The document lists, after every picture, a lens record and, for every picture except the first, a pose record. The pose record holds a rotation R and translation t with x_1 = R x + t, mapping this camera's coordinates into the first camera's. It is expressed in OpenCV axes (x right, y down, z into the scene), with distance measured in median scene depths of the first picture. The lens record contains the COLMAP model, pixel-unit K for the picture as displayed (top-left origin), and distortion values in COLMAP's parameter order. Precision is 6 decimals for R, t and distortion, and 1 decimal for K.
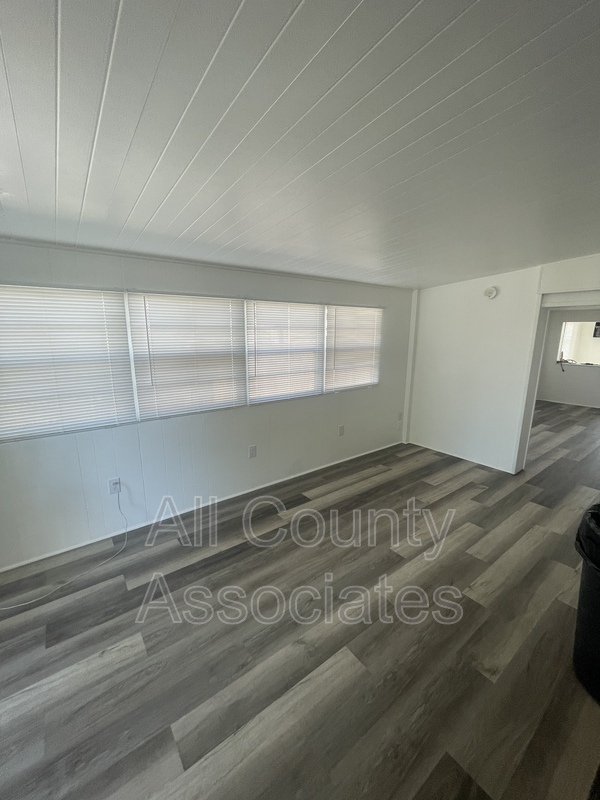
lens RADIAL K [[327.5, 0, 300.0], [0, 327.5, 400.0], [0, 0, 1]] dist [-0.000522, -0.000225]
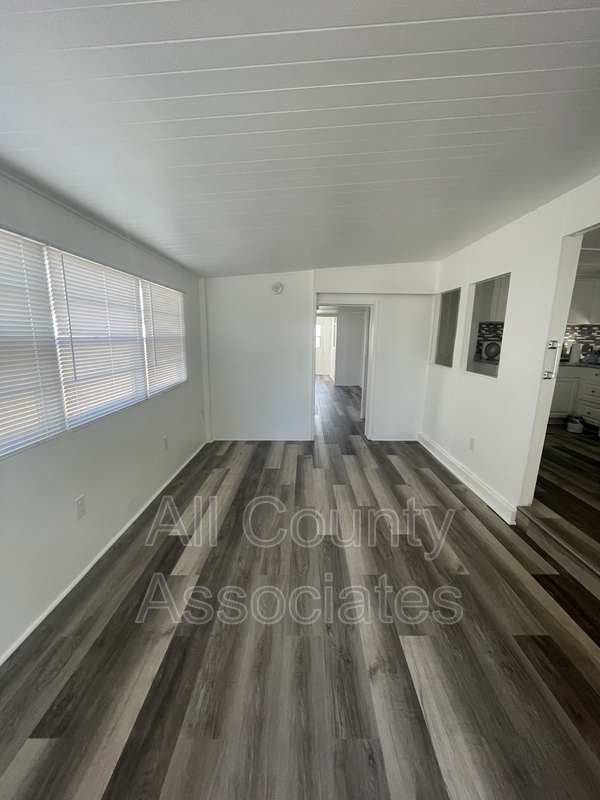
lens RADIAL K [[327.5, 0, 300.0], [0, 327.5, 400.0], [0, 0, 1]] dist [-0.000522, -0.000225]
pose [[0.605829, -0.151281, 0.781079, -0.338655], [0.159682, 0.984899, 0.066904, -0.011892], [-0.779405, 0.084192, 0.620837, 0.295850]]
